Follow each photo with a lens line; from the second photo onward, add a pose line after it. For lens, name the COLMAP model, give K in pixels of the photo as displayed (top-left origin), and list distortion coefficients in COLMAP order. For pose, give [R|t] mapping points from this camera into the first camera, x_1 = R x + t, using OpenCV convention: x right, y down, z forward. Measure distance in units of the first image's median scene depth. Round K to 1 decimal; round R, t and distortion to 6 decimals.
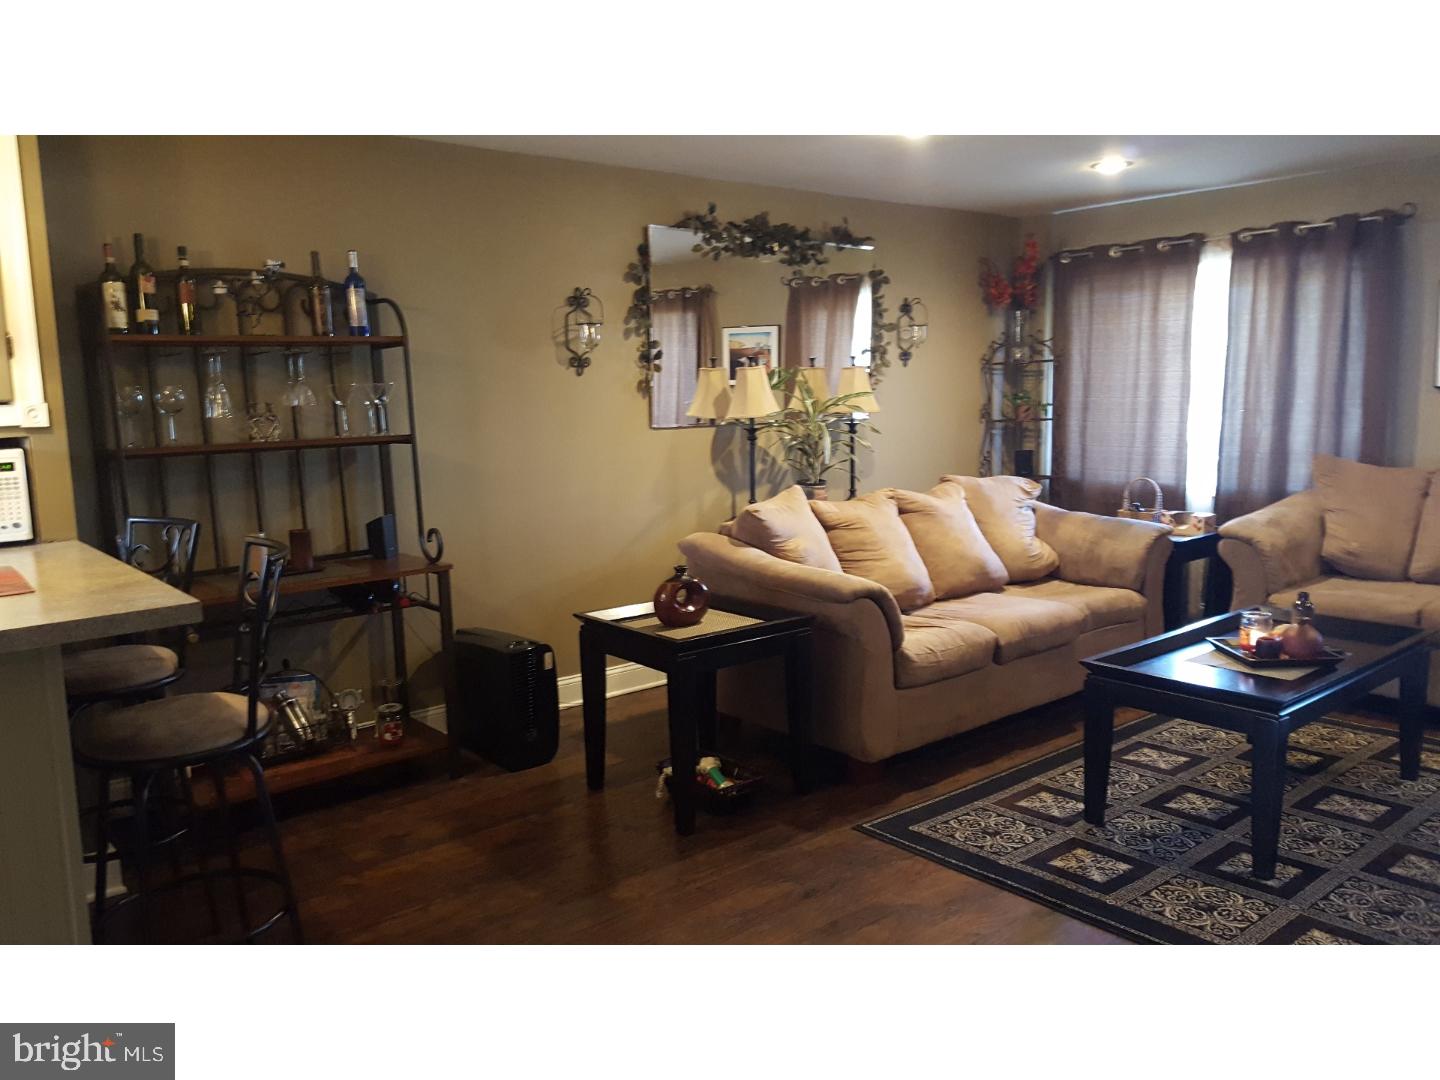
lens RADIAL K [[1102.5, 0, 682.6], [0, 1102.5, 545.2], [0, 0, 1]] dist [0.164779, -0.235559]
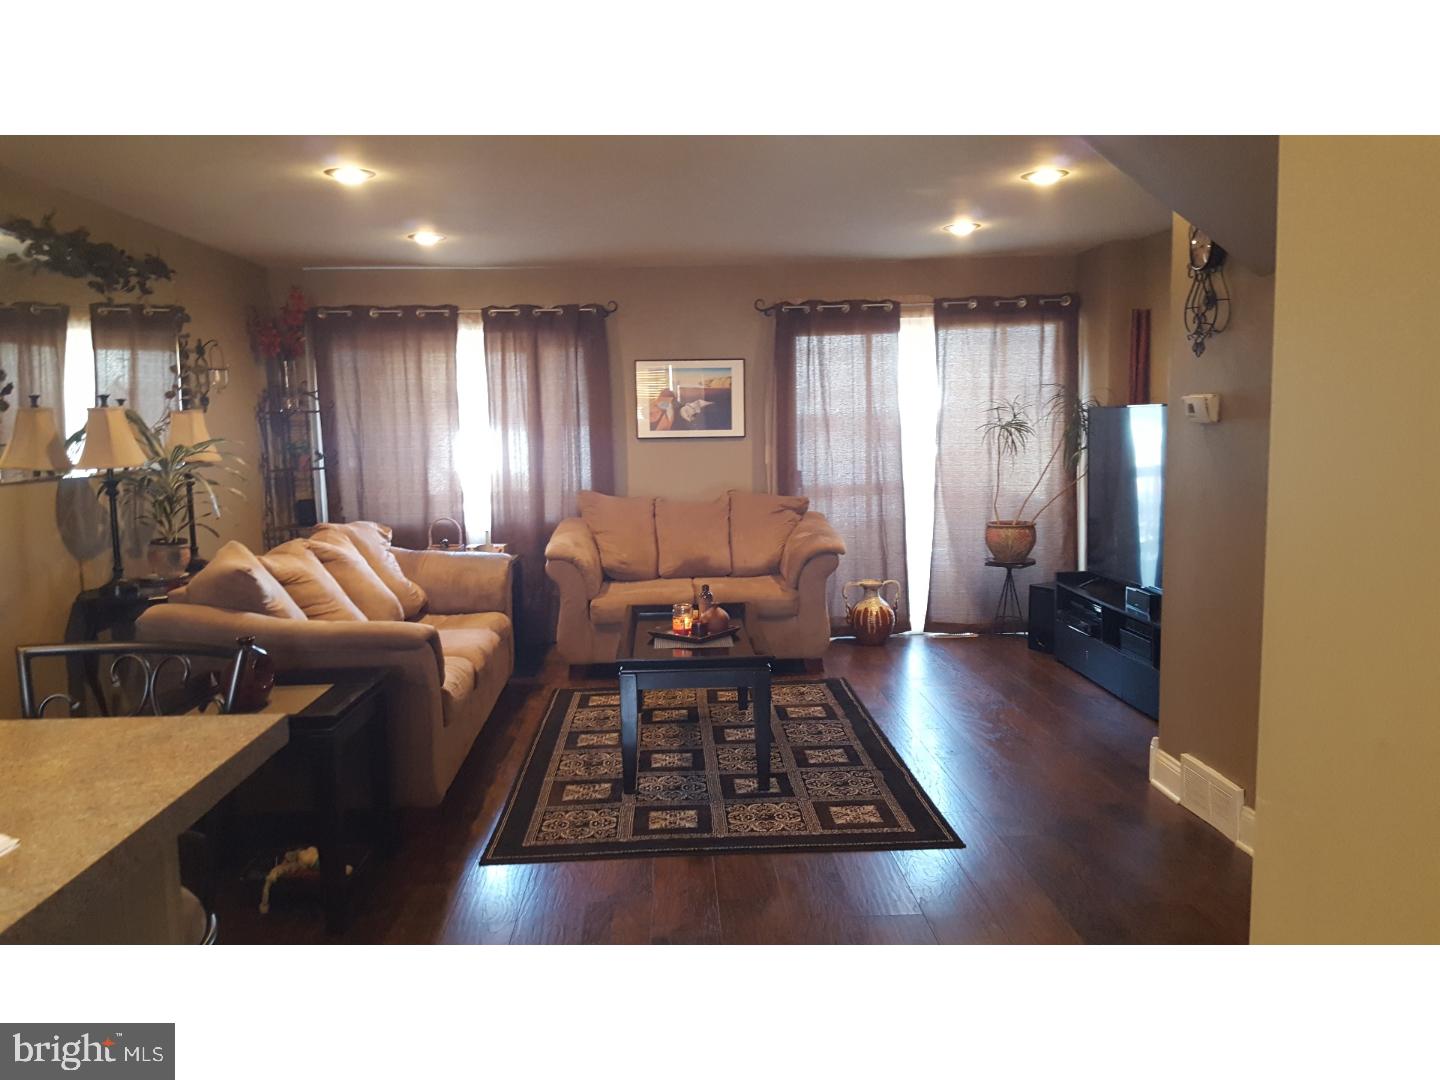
lens RADIAL K [[1081.1, 0, 724.2], [0, 1081.1, 565.7], [0, 0, 1]] dist [0.077218, -0.111924]
pose [[0.584997, -0.094615, 0.805498, -0.350598], [0.119091, 0.992428, 0.030081, -0.013000], [-0.802244, 0.078331, 0.591834, 0.155249]]
